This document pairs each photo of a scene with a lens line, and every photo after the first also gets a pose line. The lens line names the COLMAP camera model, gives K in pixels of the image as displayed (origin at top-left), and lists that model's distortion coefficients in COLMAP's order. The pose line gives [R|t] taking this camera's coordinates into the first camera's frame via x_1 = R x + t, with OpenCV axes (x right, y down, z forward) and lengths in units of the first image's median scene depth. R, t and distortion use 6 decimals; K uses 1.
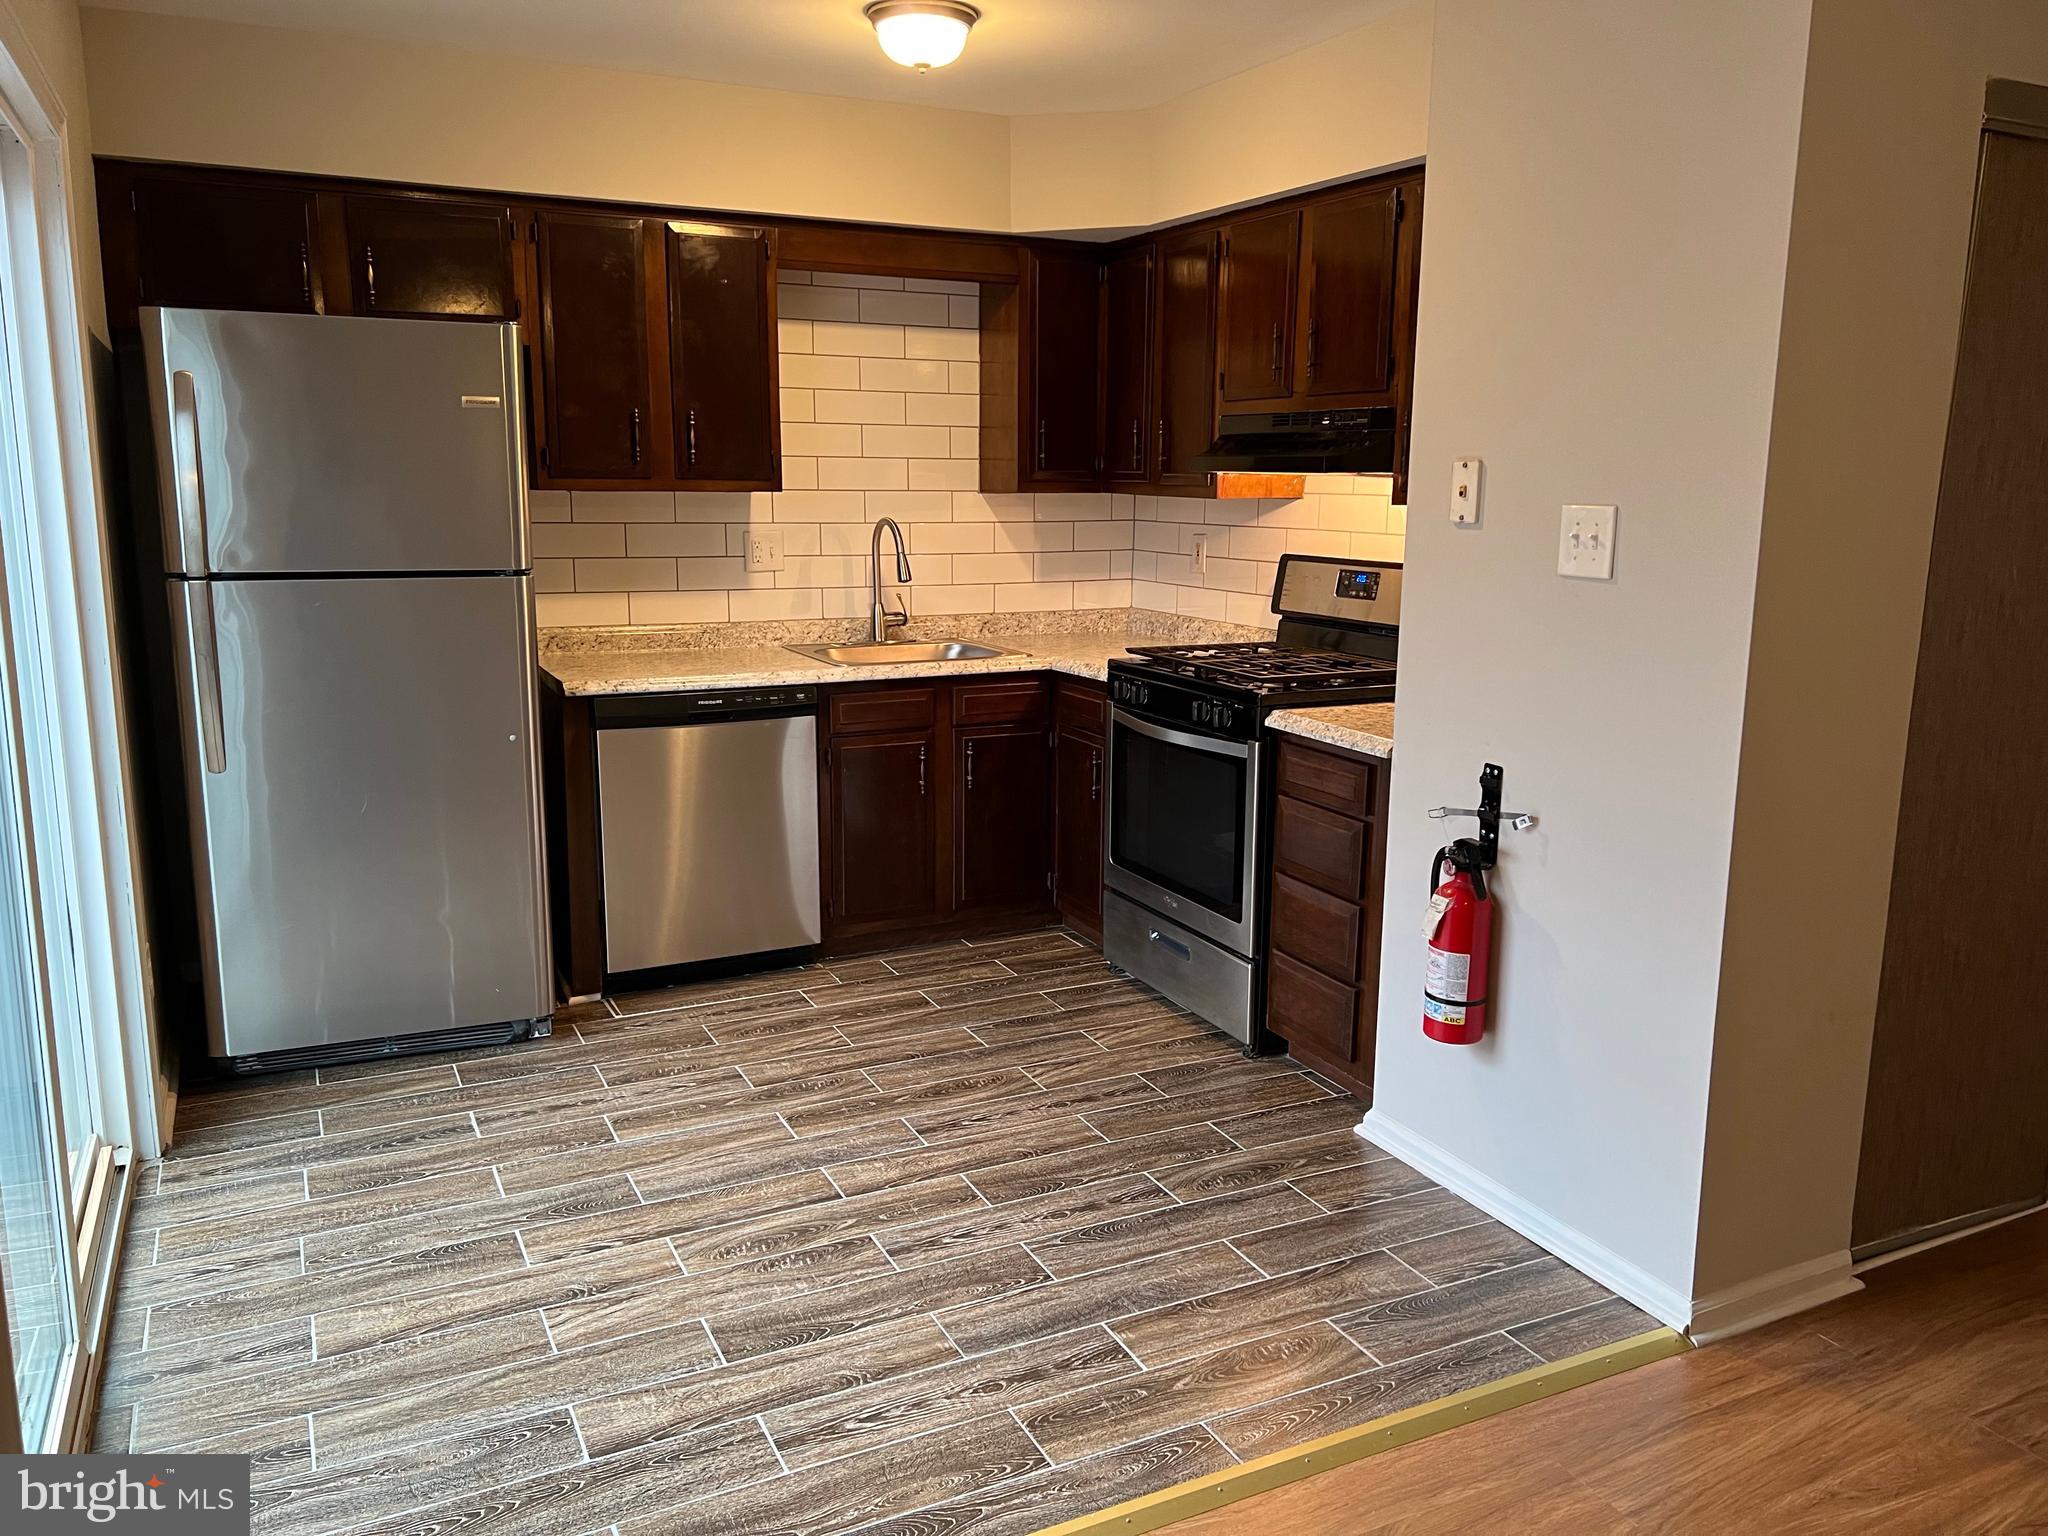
lens RADIAL K [[1548.5, 0, 1067.4], [0, 1548.5, 747.3], [0, 0, 1]] dist [0.067876, -0.080570]
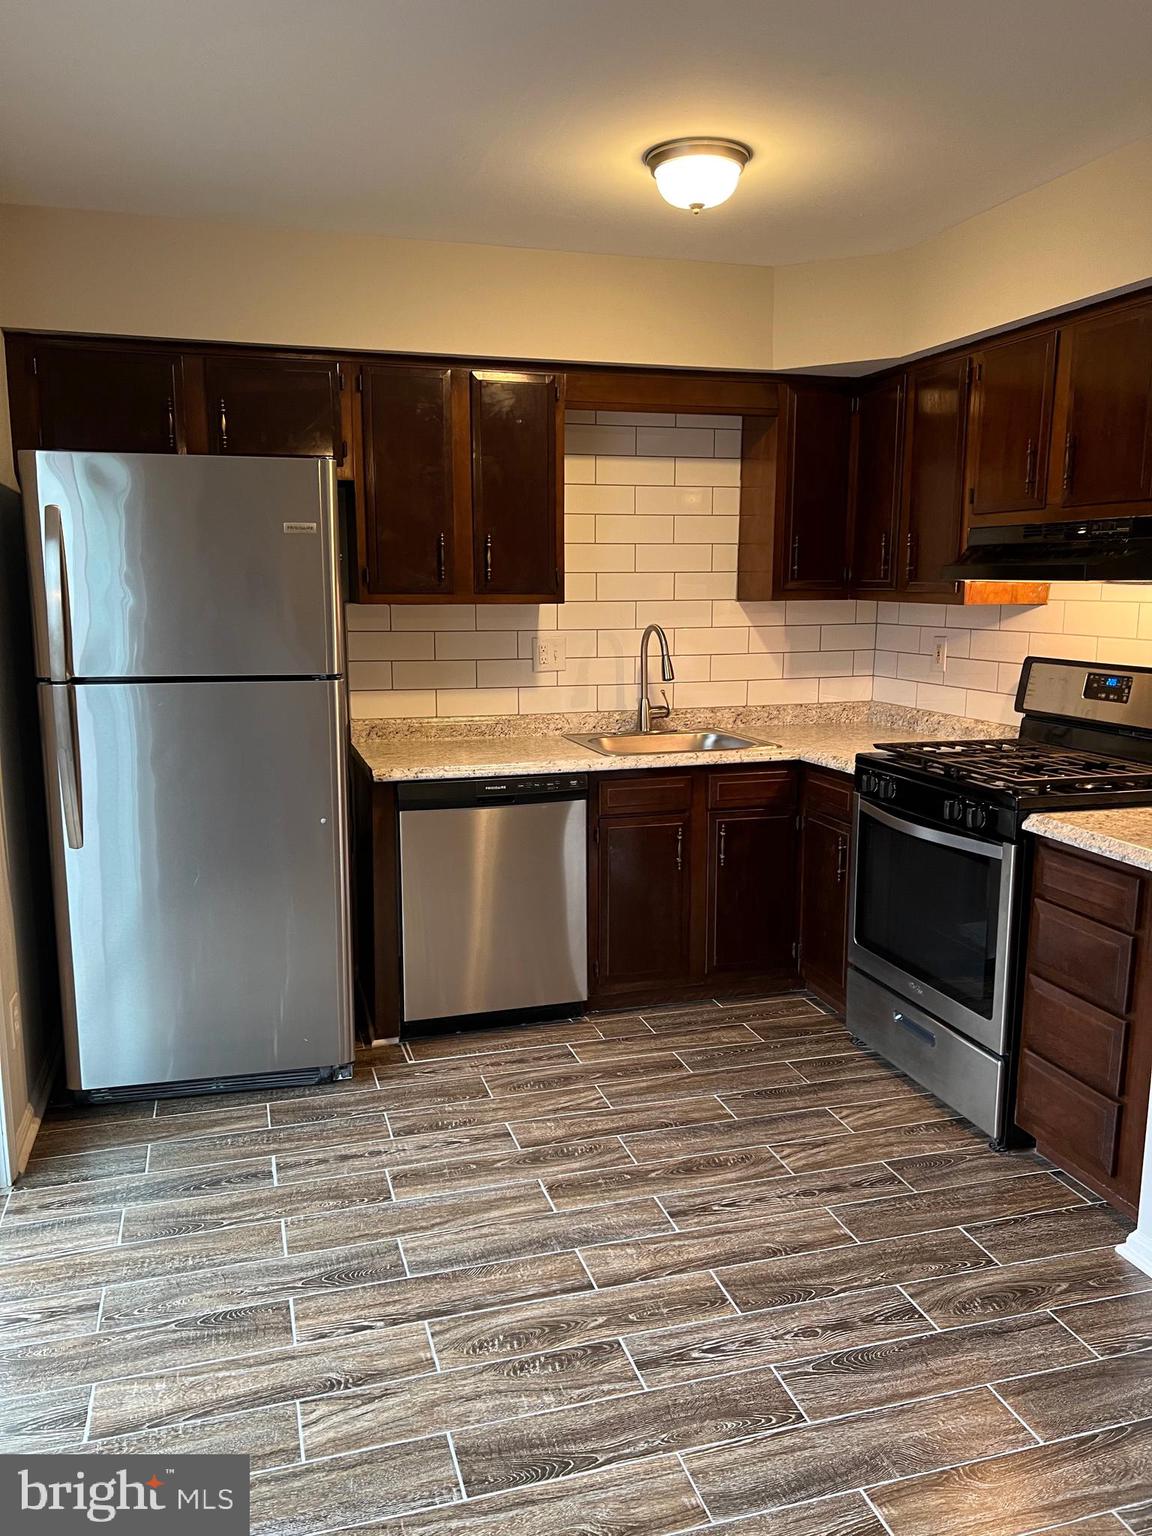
lens RADIAL K [[1161.4, 0, 562.0], [0, 1161.4, 755.6], [0, 0, 1]] dist [0.067876, -0.080570]
pose [[0.980243, 0.019444, -0.196839, -0.015884], [-0.025093, 0.999340, -0.026248, -0.032943], [0.196199, 0.030669, 0.980084, 0.182155]]
